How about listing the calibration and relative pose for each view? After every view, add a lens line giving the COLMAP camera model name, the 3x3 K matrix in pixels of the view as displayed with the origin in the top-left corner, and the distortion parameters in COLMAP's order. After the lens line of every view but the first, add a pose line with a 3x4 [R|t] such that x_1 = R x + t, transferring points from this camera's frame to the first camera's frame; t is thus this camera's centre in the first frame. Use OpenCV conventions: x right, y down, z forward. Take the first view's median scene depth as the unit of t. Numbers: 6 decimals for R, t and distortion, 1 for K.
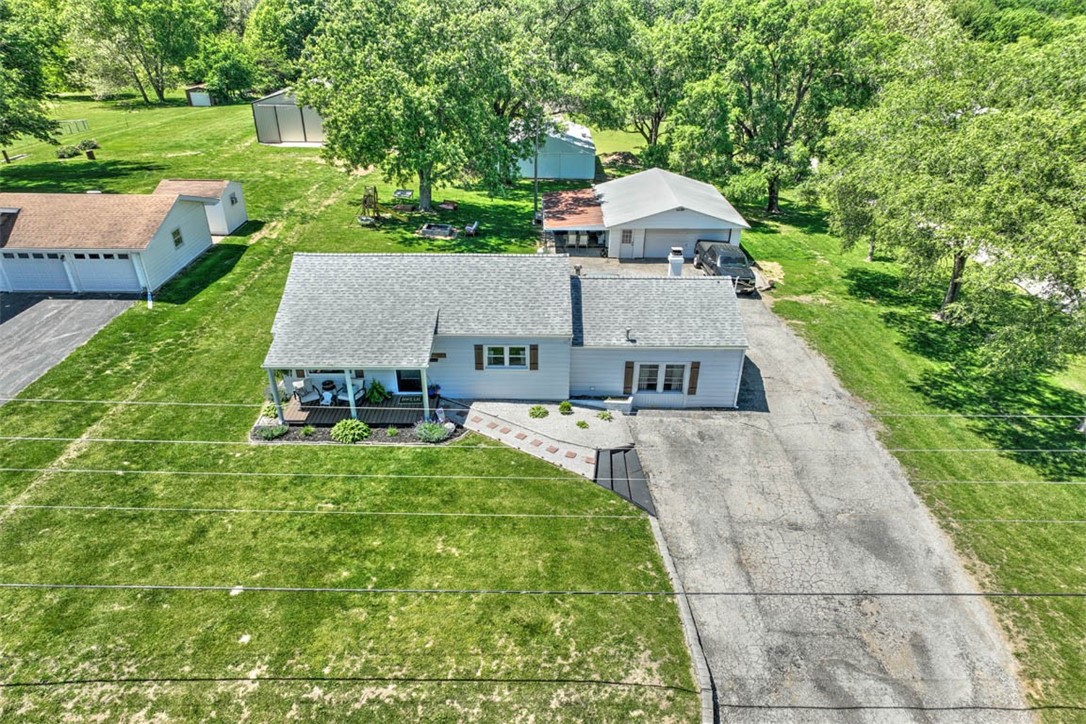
lens RADIAL K [[772.9, 0, 518.1], [0, 772.9, 412.2], [0, 0, 1]] dist [0.005925, 0.006181]
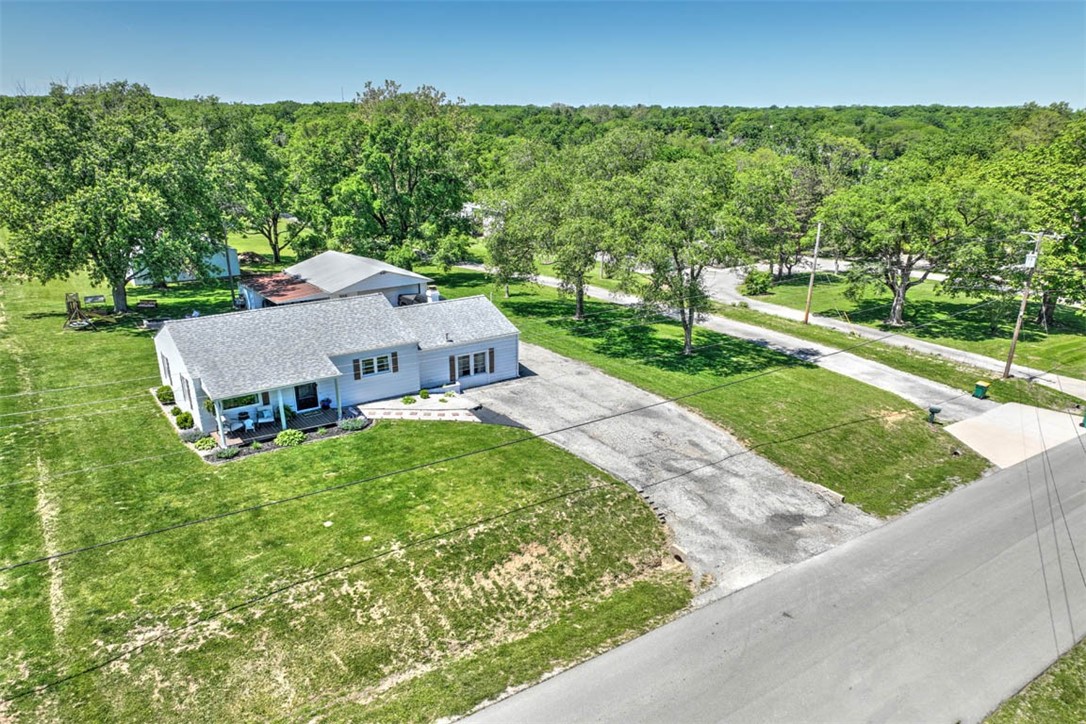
lens RADIAL K [[841.8, 0, 549.3], [0, 841.8, 364.1], [0, 0, 1]] dist [0.010198, 0.002916]
pose [[0.791161, -0.174432, 0.586207, -0.607391], [0.294708, 0.948583, -0.115486, 0.175356], [-0.535922, 0.264128, 0.801888, -0.309543]]
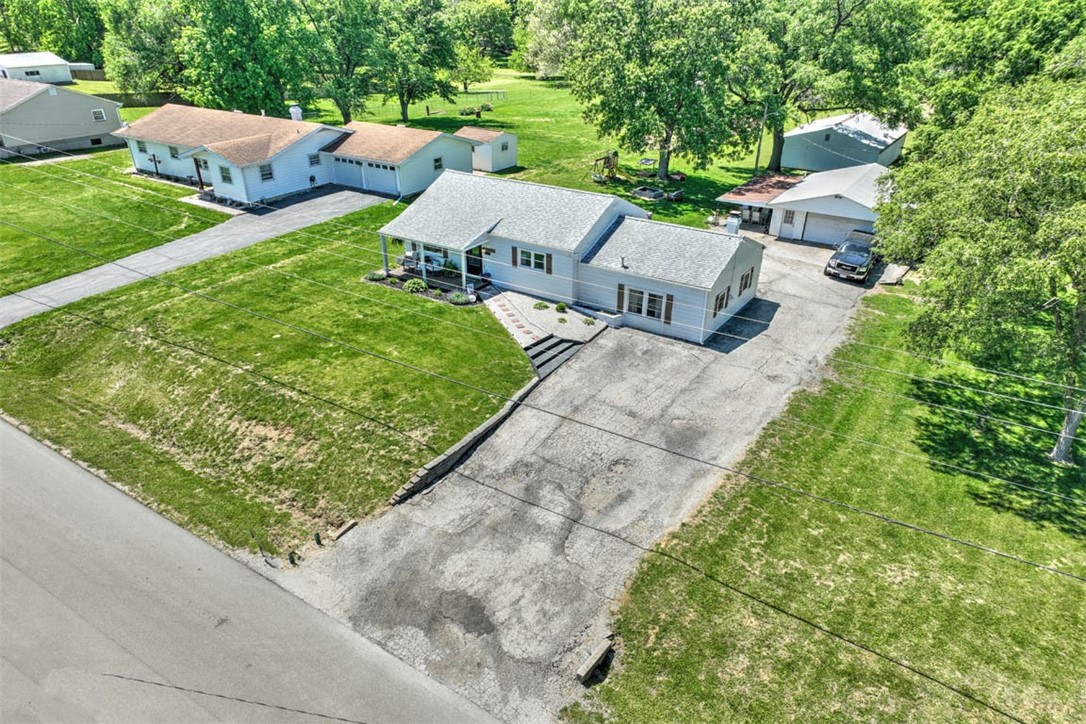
lens RADIAL K [[772.9, 0, 518.1], [0, 772.9, 412.2], [0, 0, 1]] dist [0.005925, 0.006181]
pose [[0.825260, 0.273415, -0.494157, 0.669913], [-0.274517, 0.958876, 0.072088, 0.086383], [0.493545, 0.076163, 0.866379, -0.134968]]
